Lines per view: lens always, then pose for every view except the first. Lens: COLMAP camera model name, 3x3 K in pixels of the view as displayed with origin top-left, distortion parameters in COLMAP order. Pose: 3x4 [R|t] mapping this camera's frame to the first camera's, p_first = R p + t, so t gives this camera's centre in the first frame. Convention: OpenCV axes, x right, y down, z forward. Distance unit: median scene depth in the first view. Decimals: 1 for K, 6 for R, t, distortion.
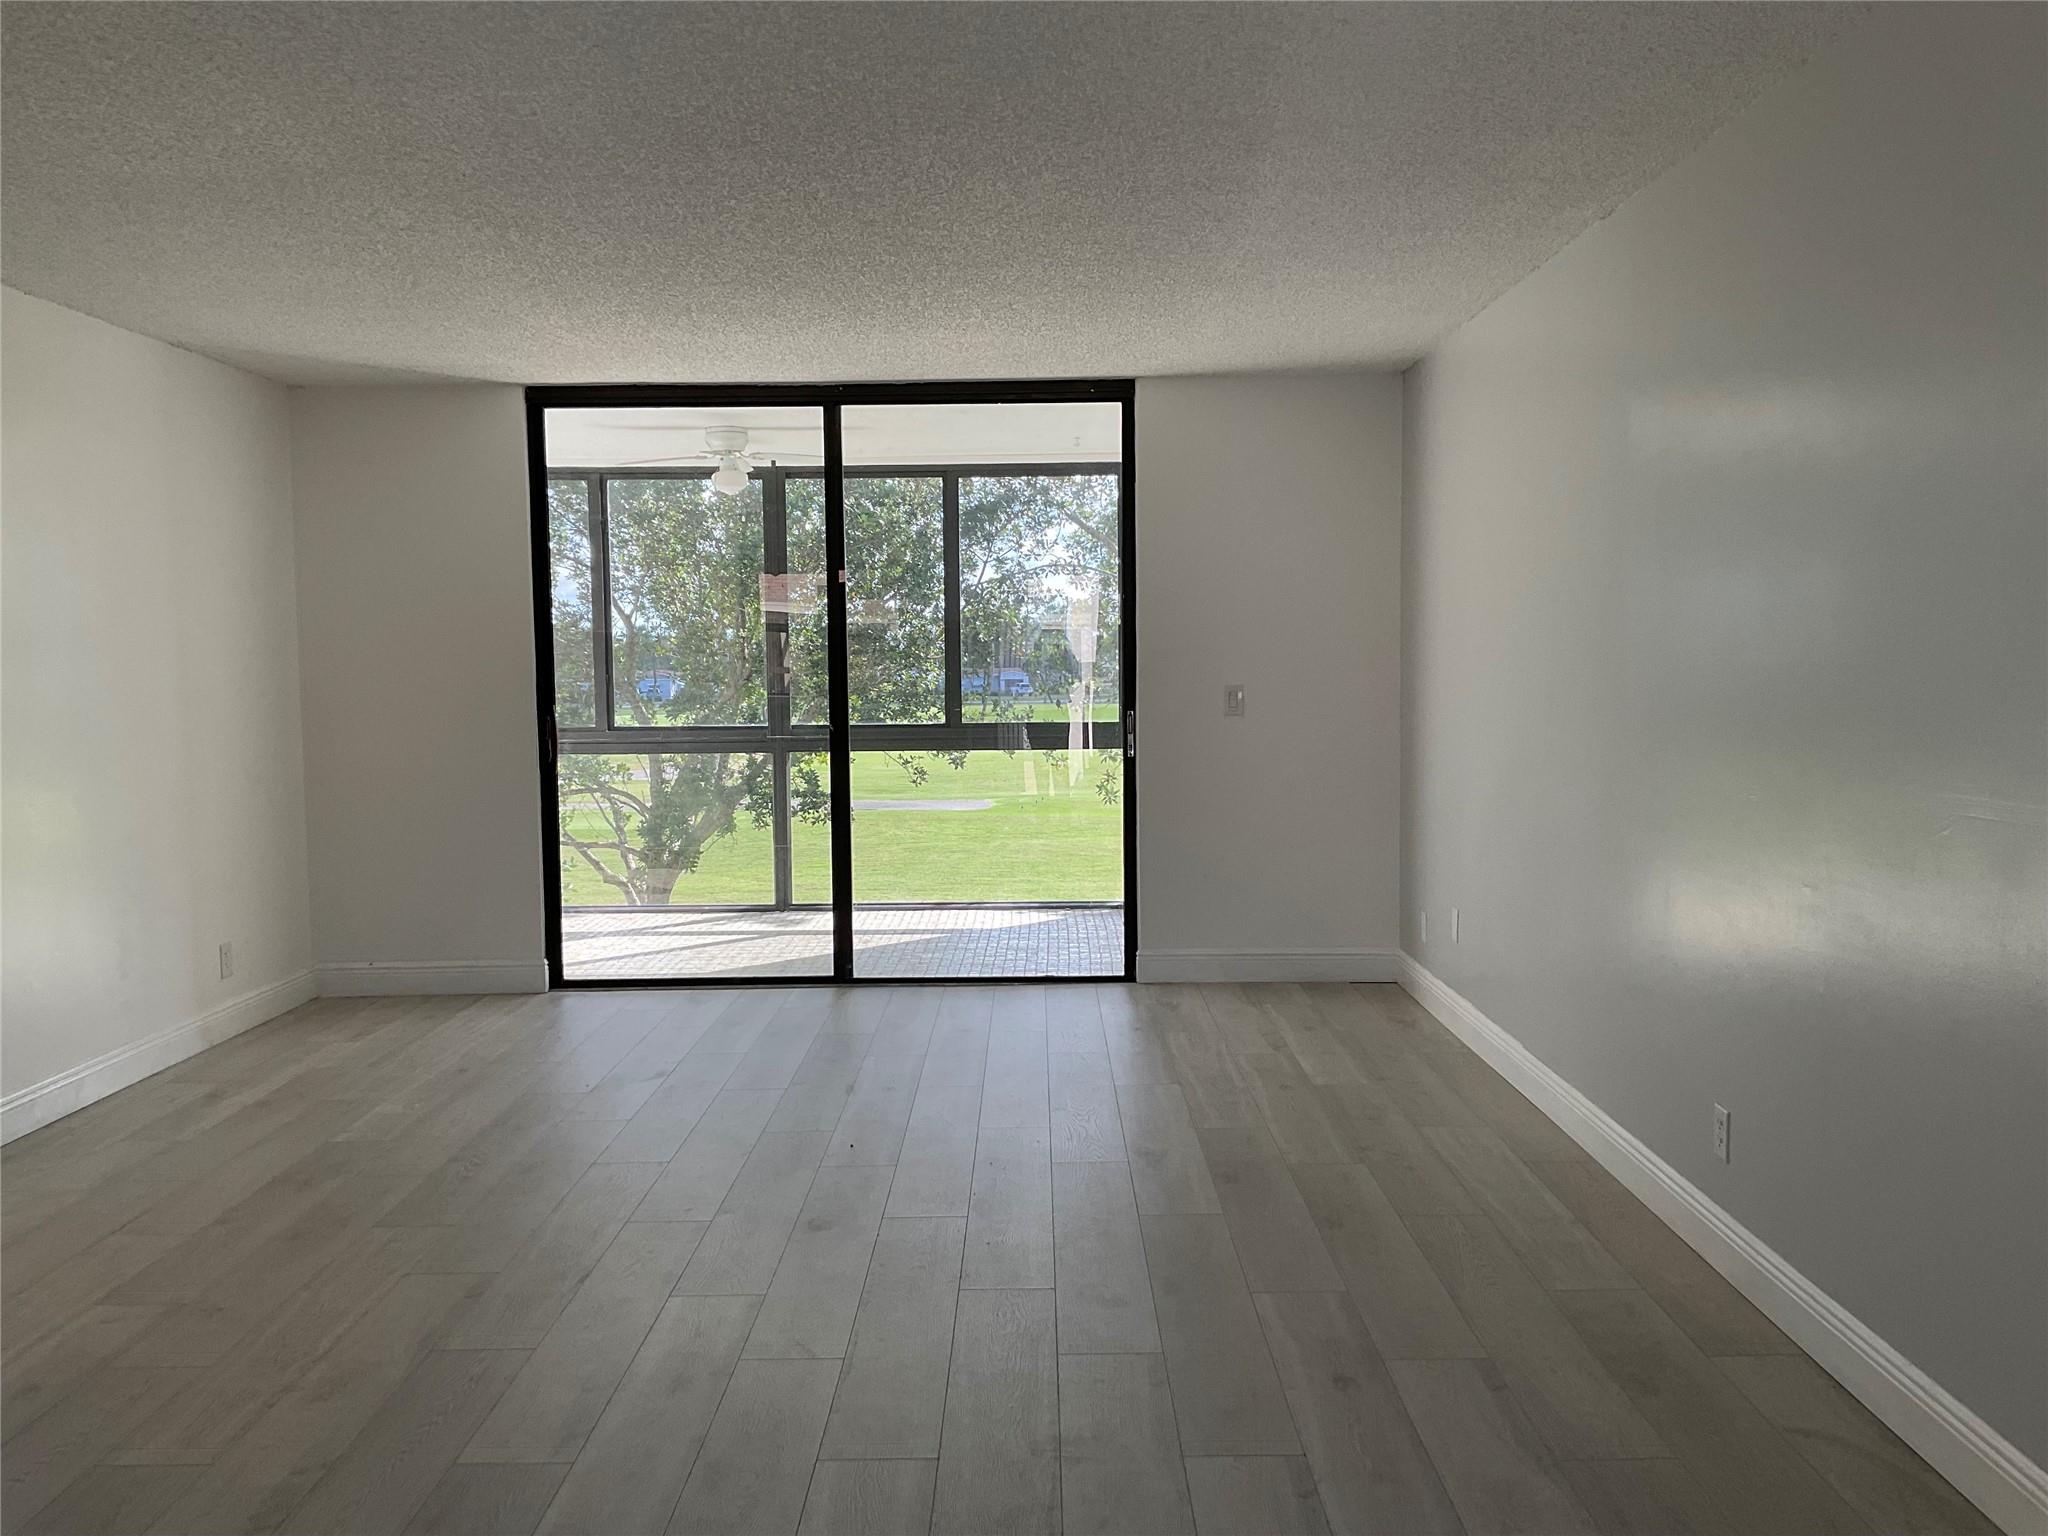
lens RADIAL K [[1700.6, 0, 1012.7], [0, 1700.6, 768.2], [0, 0, 1]] dist [0.112785, -0.241112]
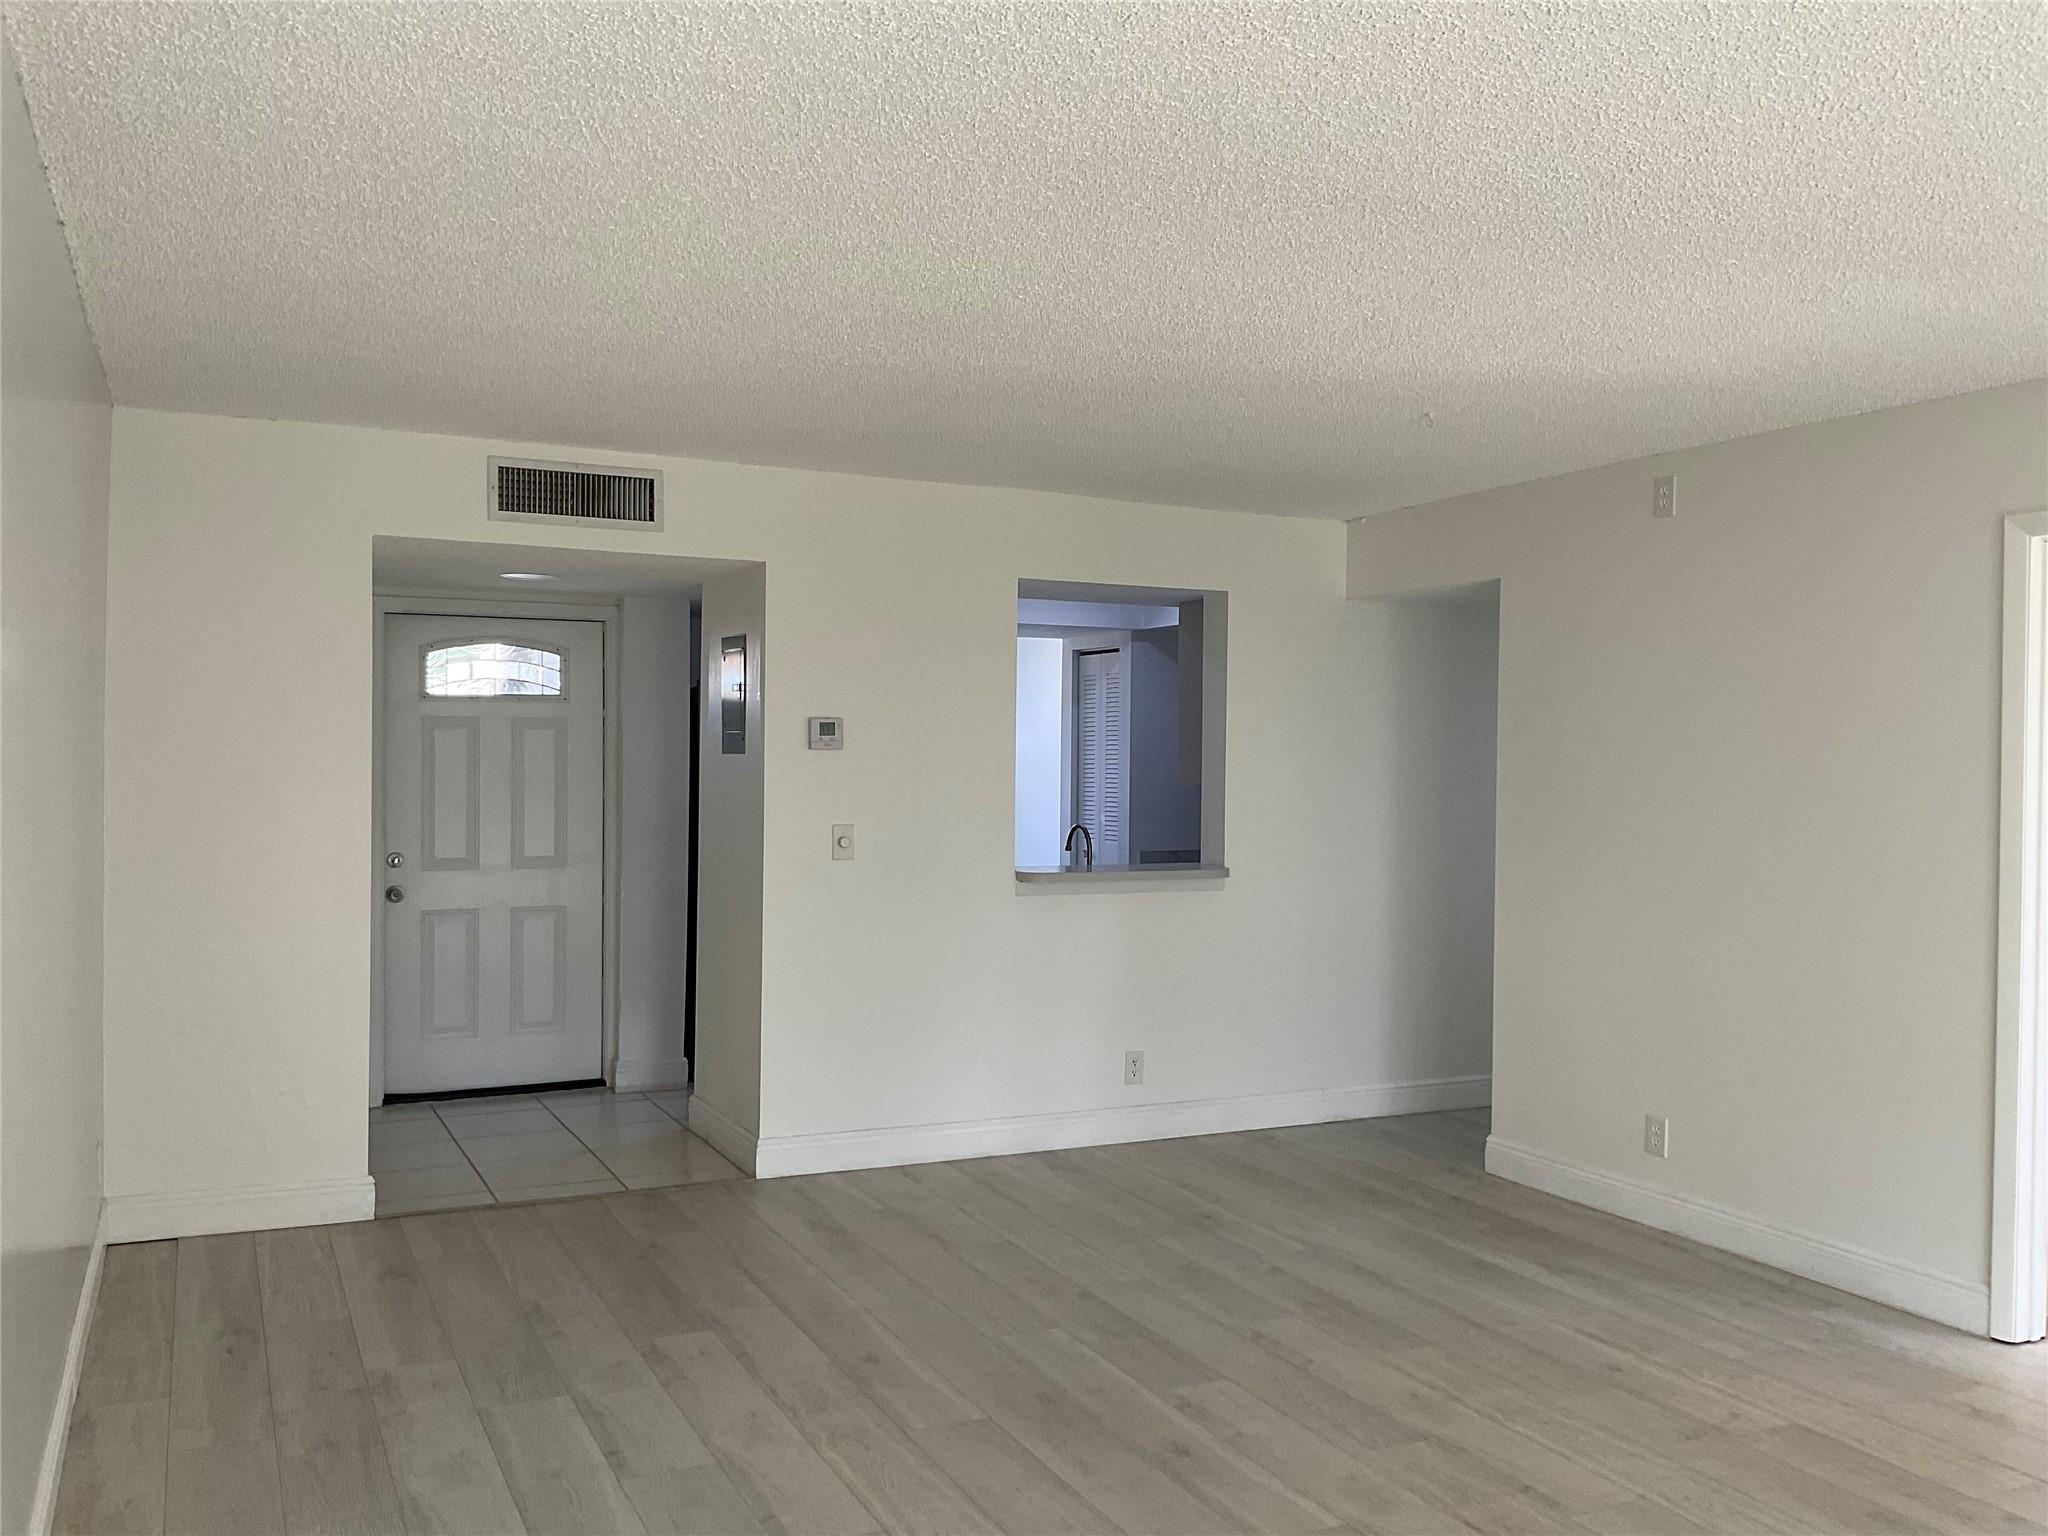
lens RADIAL K [[1700.6, 0, 1012.7], [0, 1700.6, 768.2], [0, 0, 1]] dist [0.112785, -0.241112]
pose [[-0.896104, 0.006736, -0.443794, 0.312941], [-0.030473, 0.996592, 0.076656, -0.133940], [0.442797, 0.082216, -0.892844, 1.486006]]
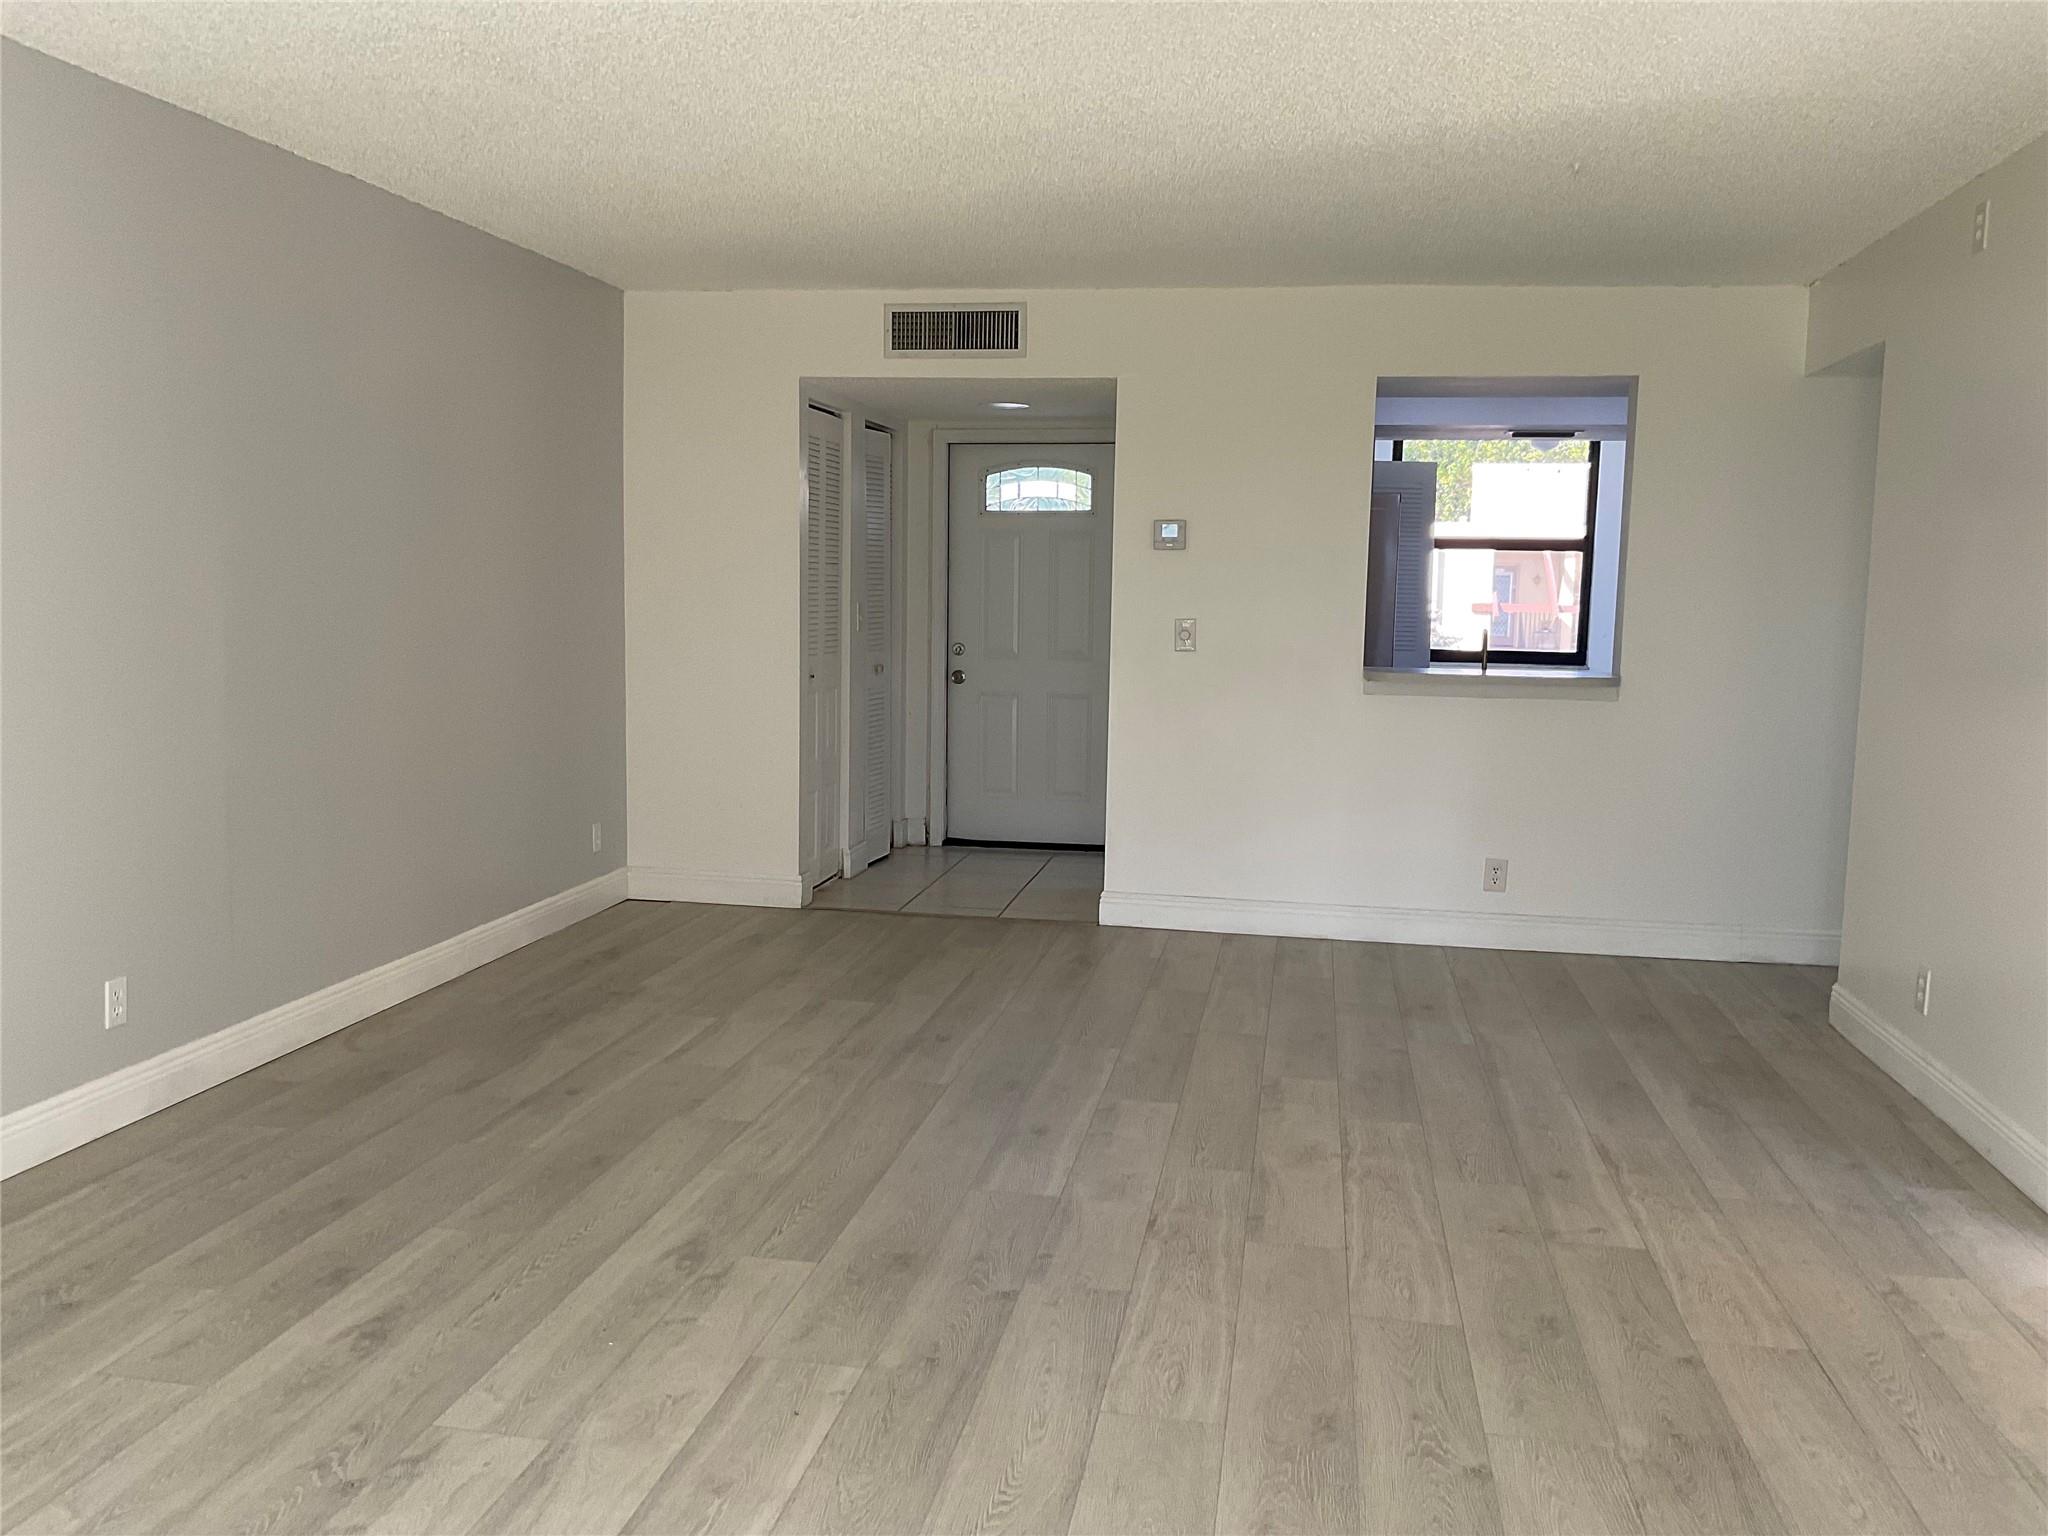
lens RADIAL K [[1700.6, 0, 1012.7], [0, 1700.6, 768.2], [0, 0, 1]] dist [0.112785, -0.241112]
pose [[-0.986109, -0.023631, 0.164410, -0.293174], [0.005414, 0.984729, 0.174008, -0.110770], [-0.166011, 0.172481, -0.970922, 1.715749]]
